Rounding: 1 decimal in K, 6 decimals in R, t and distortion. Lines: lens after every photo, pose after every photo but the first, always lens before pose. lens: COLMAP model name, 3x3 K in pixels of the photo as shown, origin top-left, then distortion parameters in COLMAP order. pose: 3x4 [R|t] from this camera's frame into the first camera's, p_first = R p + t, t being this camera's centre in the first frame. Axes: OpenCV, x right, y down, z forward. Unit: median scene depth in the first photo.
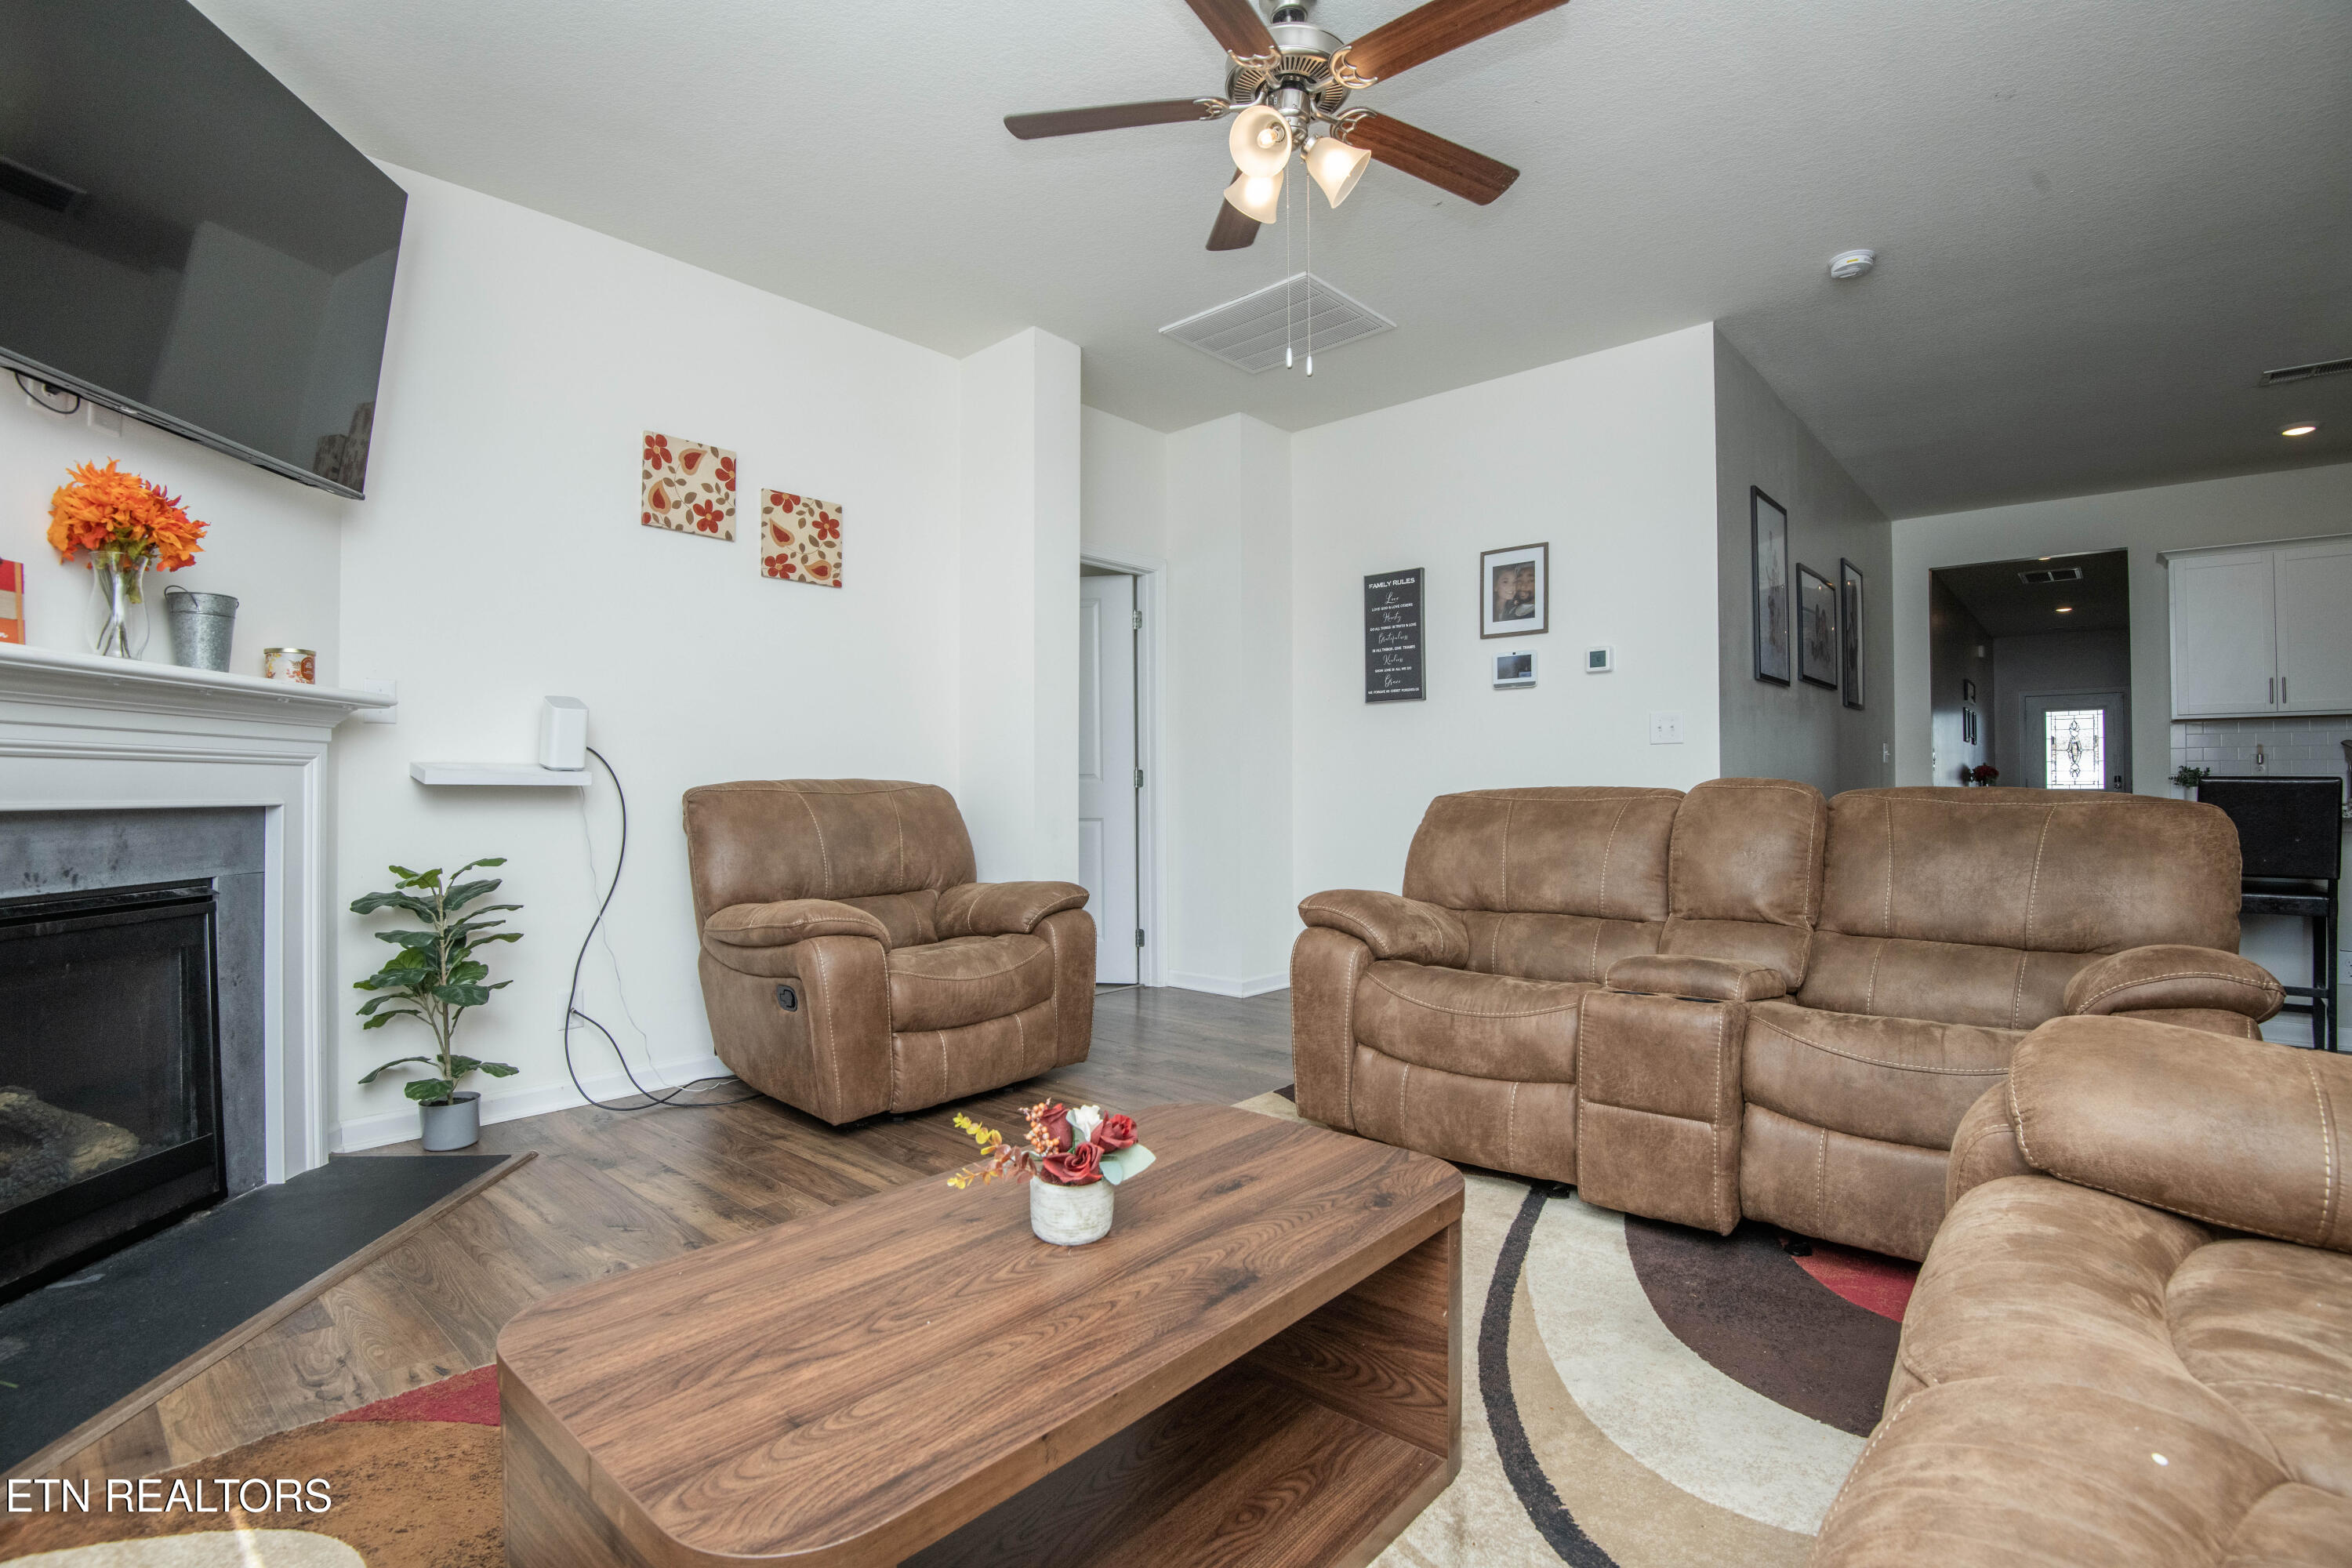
lens RADIAL K [[1086.5, 0, 1187.3], [0, 1086.5, 785.4], [0, 0, 1]] dist [-0.023926, -0.012452]
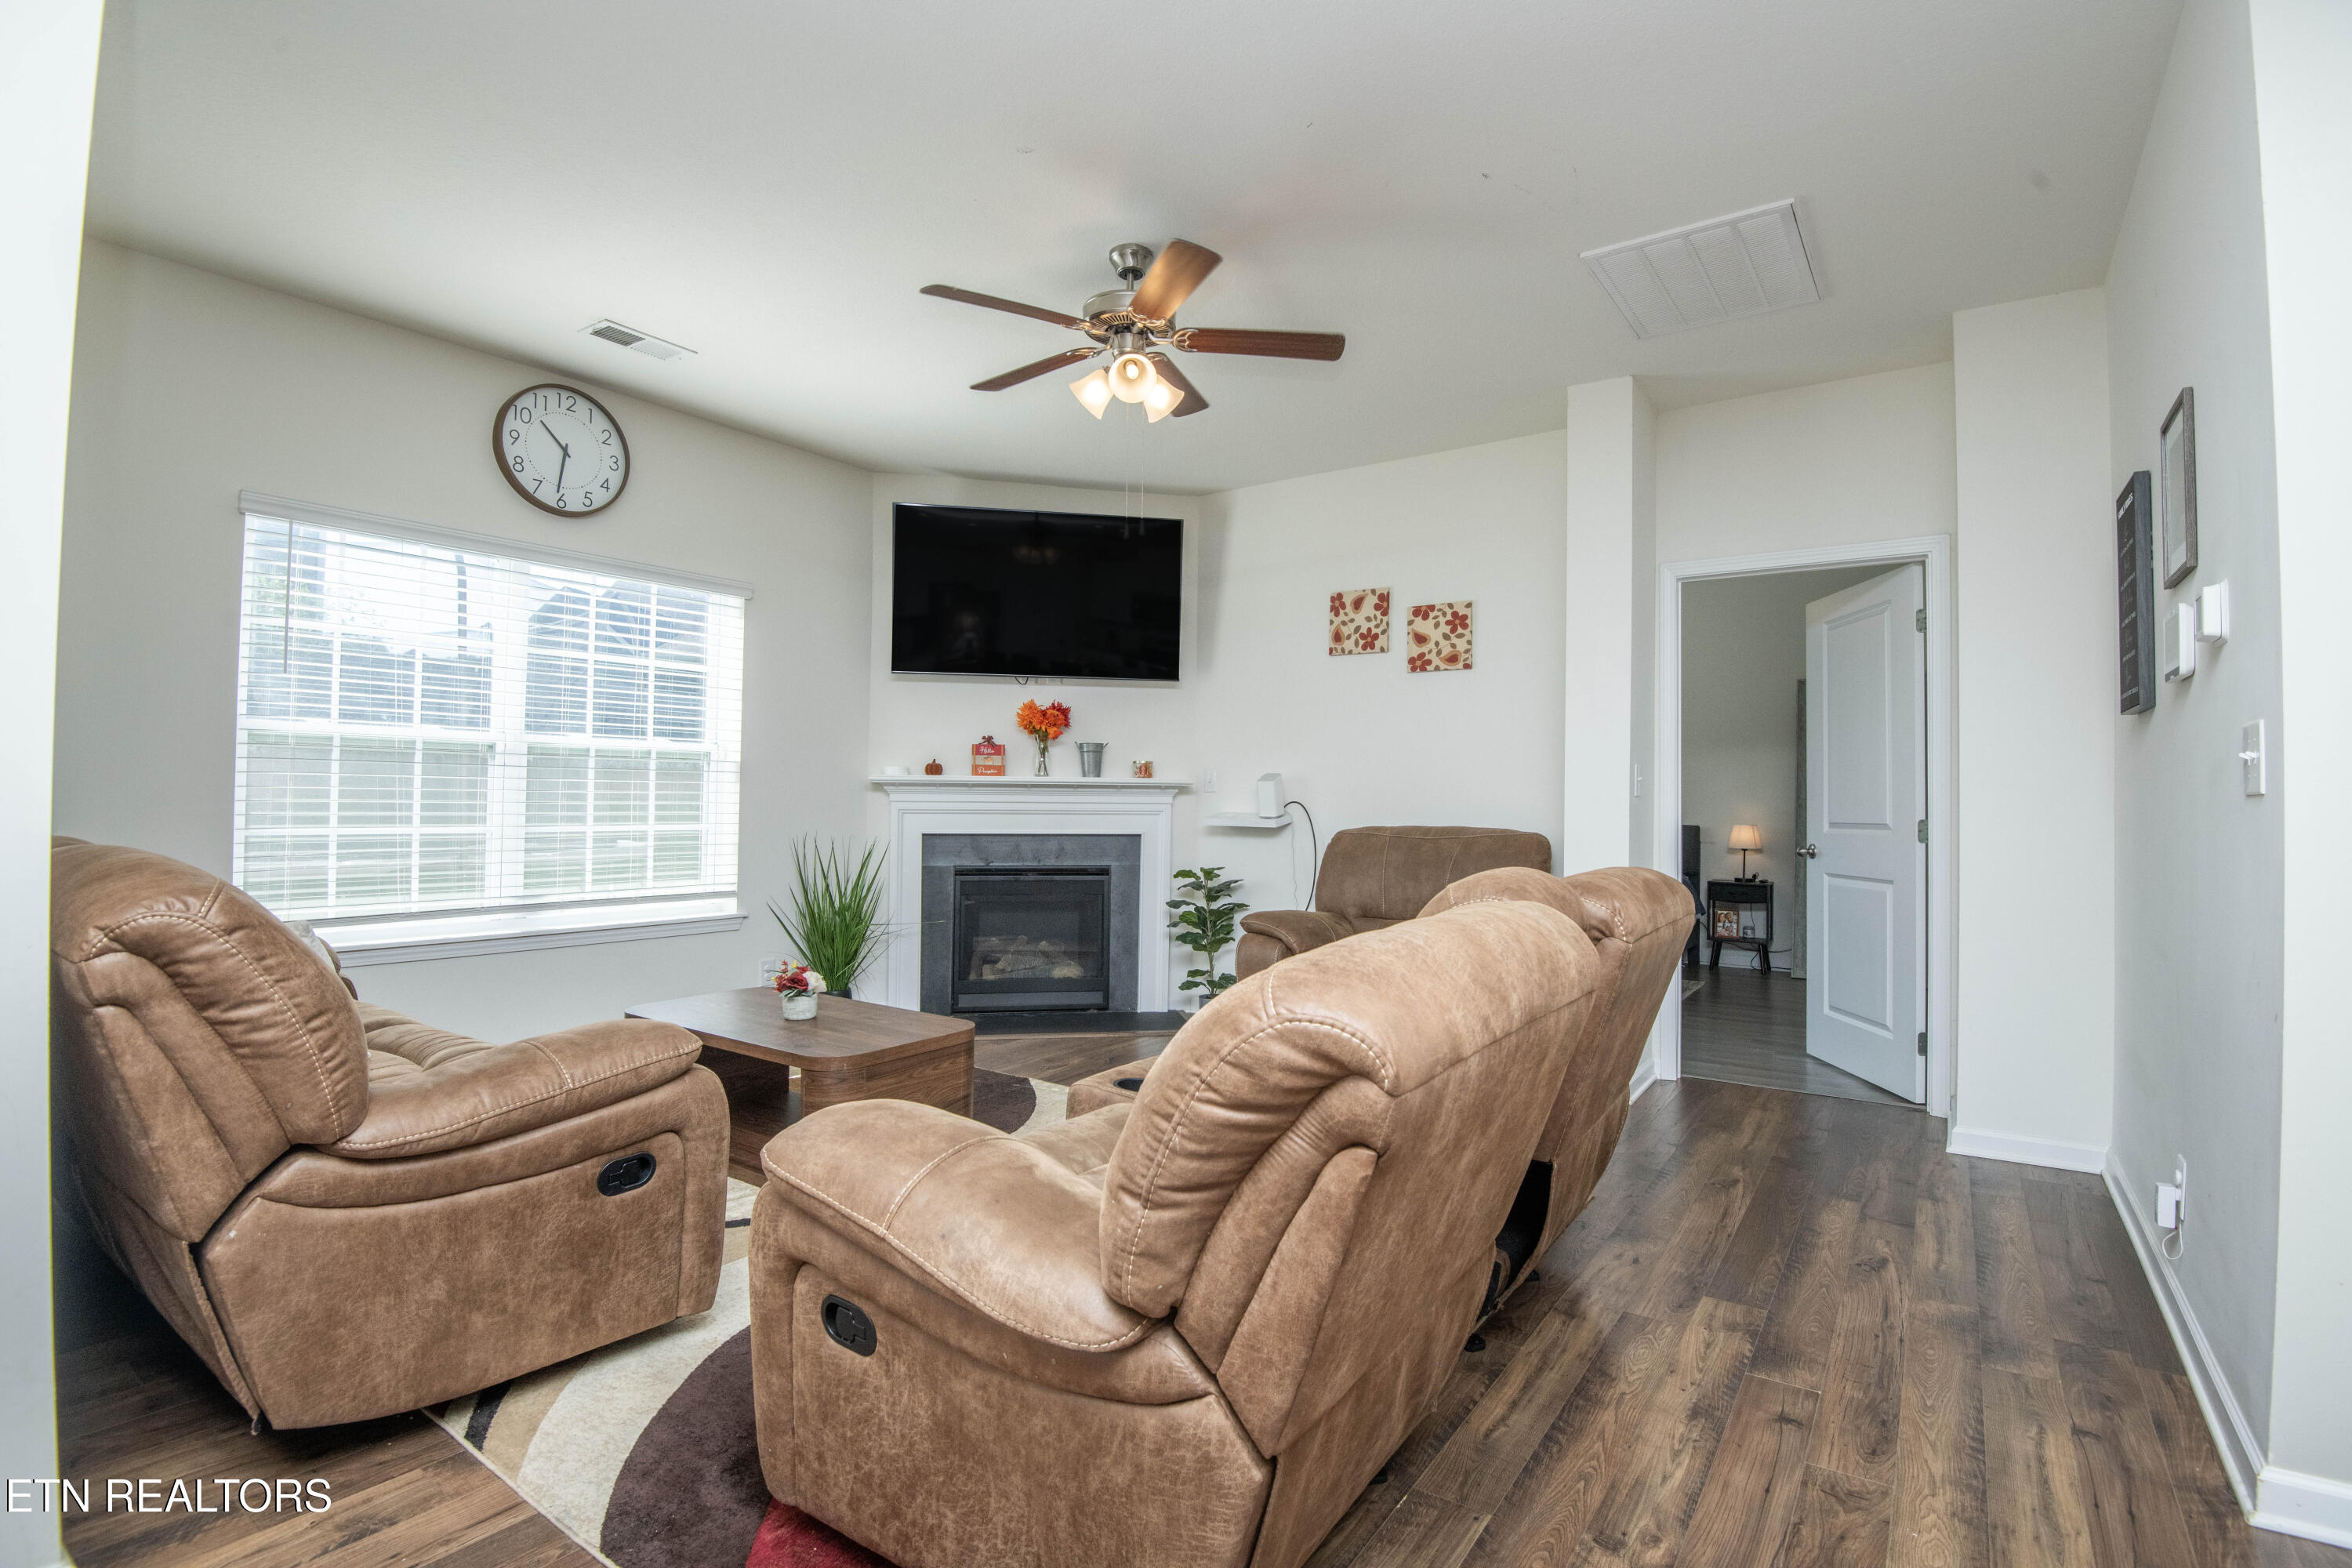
lens RADIAL K [[1086.5, 0, 1180.9], [0, 1086.5, 770.2], [0, 0, 1]] dist [-0.023926, -0.012452]
pose [[0.102369, -0.022140, -0.994500, 0.942424], [-0.004296, 0.999733, -0.022698, -0.042977], [0.994737, 0.006596, 0.102247, 0.605302]]
